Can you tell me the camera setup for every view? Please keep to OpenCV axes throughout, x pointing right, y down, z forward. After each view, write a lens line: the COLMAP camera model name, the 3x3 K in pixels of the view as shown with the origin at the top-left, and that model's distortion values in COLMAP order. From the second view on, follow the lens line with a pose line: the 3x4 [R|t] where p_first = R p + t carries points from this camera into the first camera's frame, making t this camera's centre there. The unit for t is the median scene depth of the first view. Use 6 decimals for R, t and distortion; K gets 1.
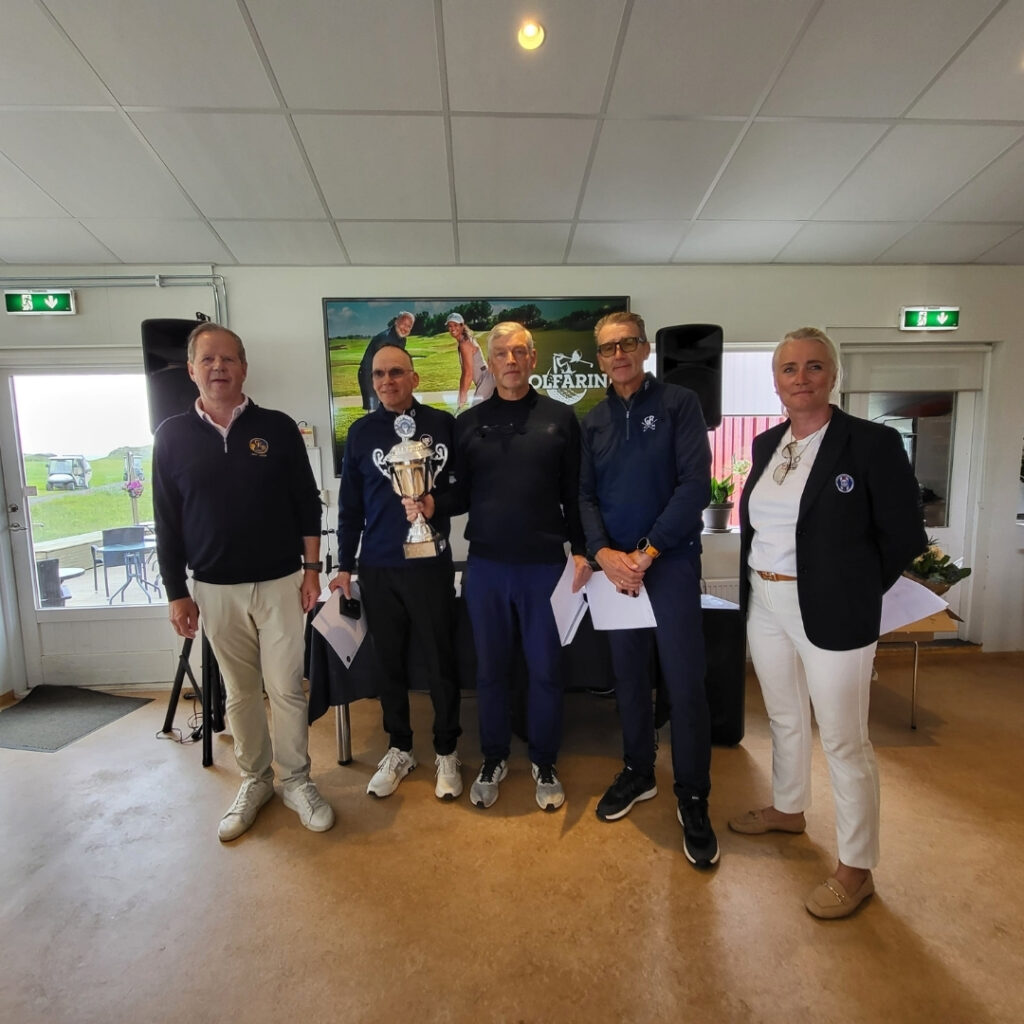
lens RADIAL K [[540.8, 0, 508.3], [0, 540.8, 515.4], [0, 0, 1]] dist [-0.003028, 0.001070]
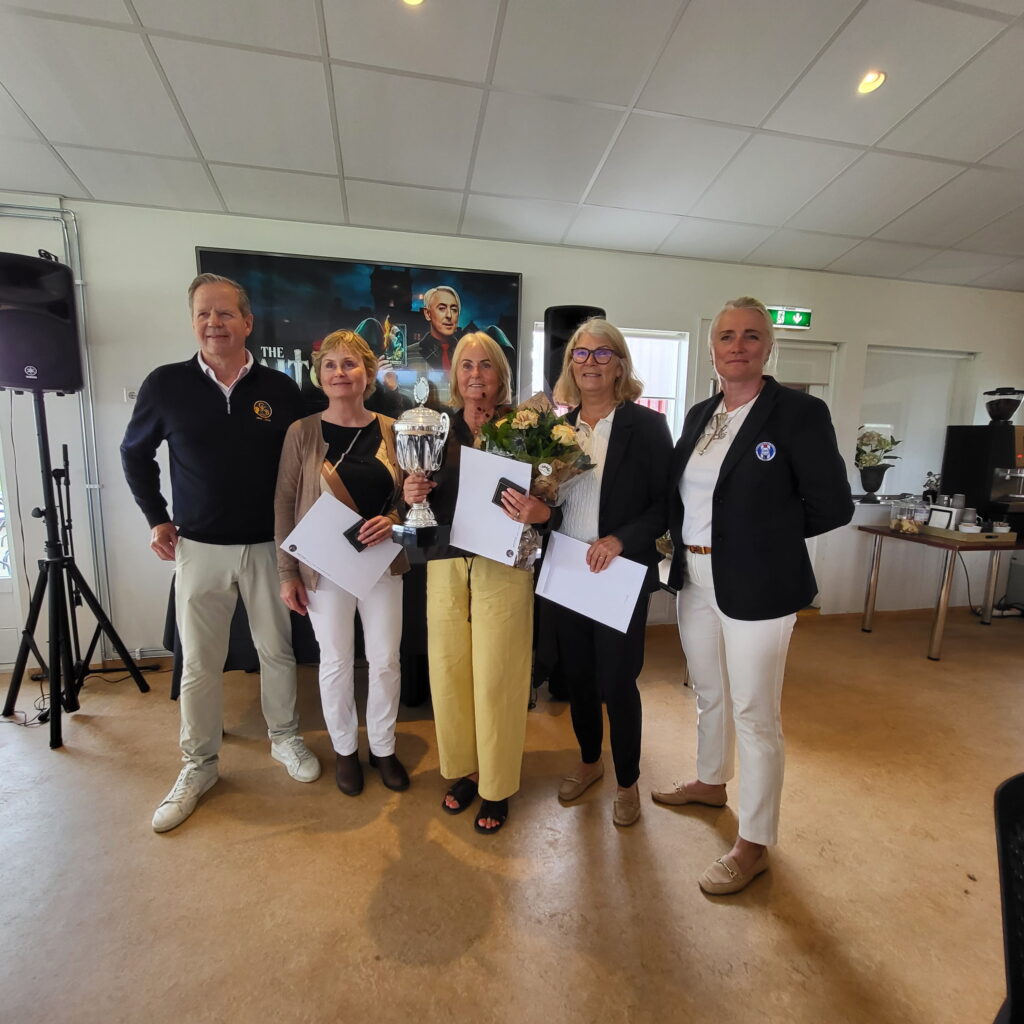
lens RADIAL K [[540.2, 0, 509.0], [0, 540.2, 514.5], [0, 0, 1]] dist [0.000458, -0.000489]
pose [[0.986077, 0.012204, 0.165839, 0.051560], [-0.017873, 0.999304, 0.032732, 0.023142], [-0.165324, -0.035240, 0.985609, -0.025124]]
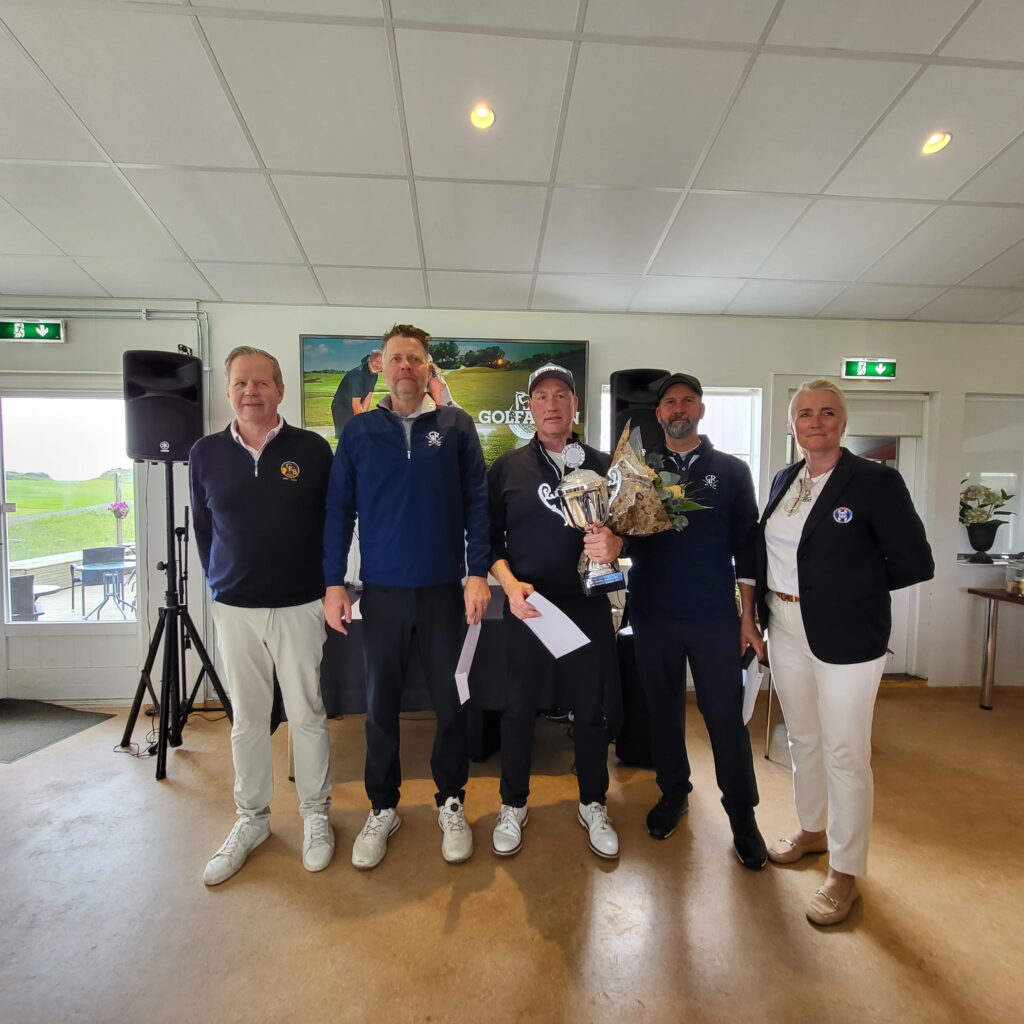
lens RADIAL K [[539.7, 0, 506.2], [0, 539.7, 514.2], [0, 0, 1]] dist [-0.001112, 0.001018]
pose [[0.999608, 0.025297, 0.011993, 0.078337], [-0.024540, 0.997923, -0.059561, 0.007892], [-0.013474, 0.059244, 0.998153, -0.064303]]
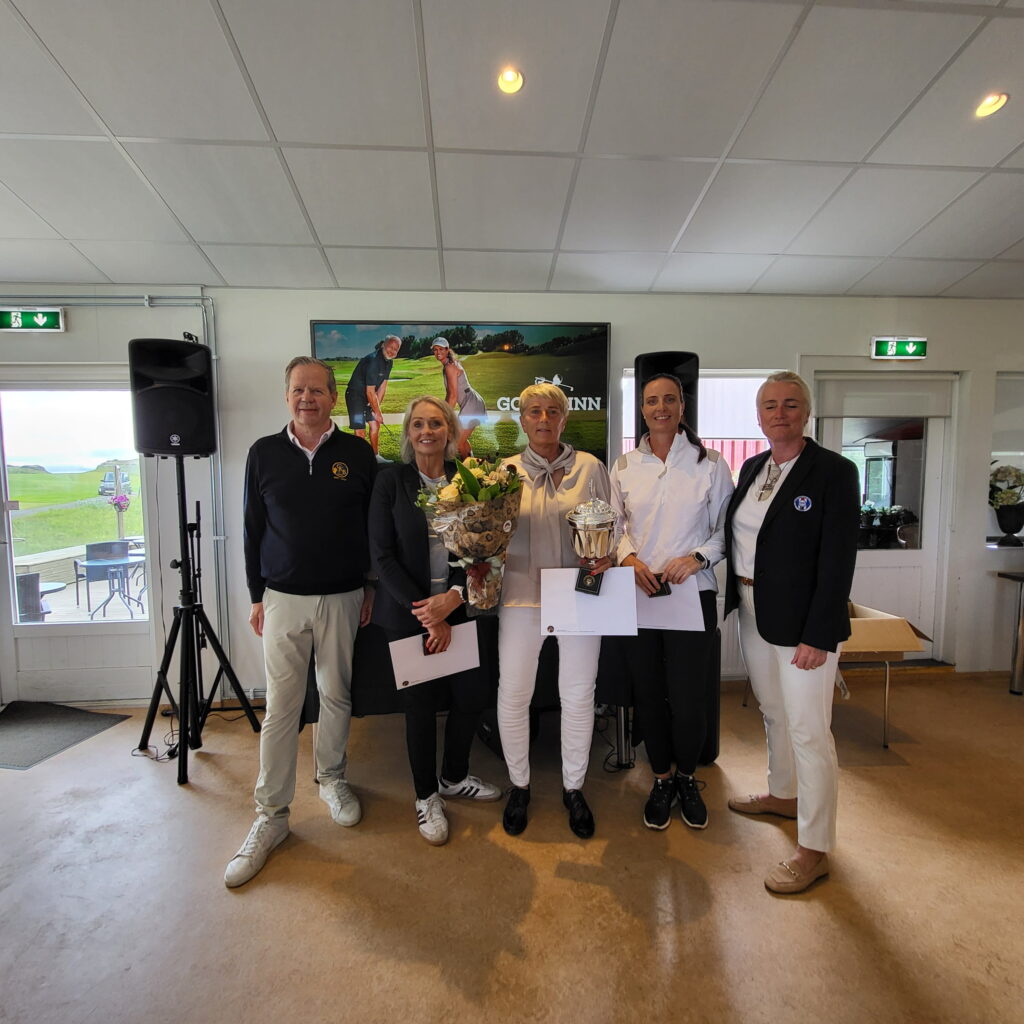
lens RADIAL K [[540.2, 0, 509.0], [0, 540.2, 514.5], [0, 0, 1]] dist [0.000458, -0.000489]
pose [[0.999803, 0.009627, 0.017350, 0.023506], [-0.009046, 0.999406, -0.033256, -0.004201], [-0.017660, 0.033092, 0.999296, -0.022526]]
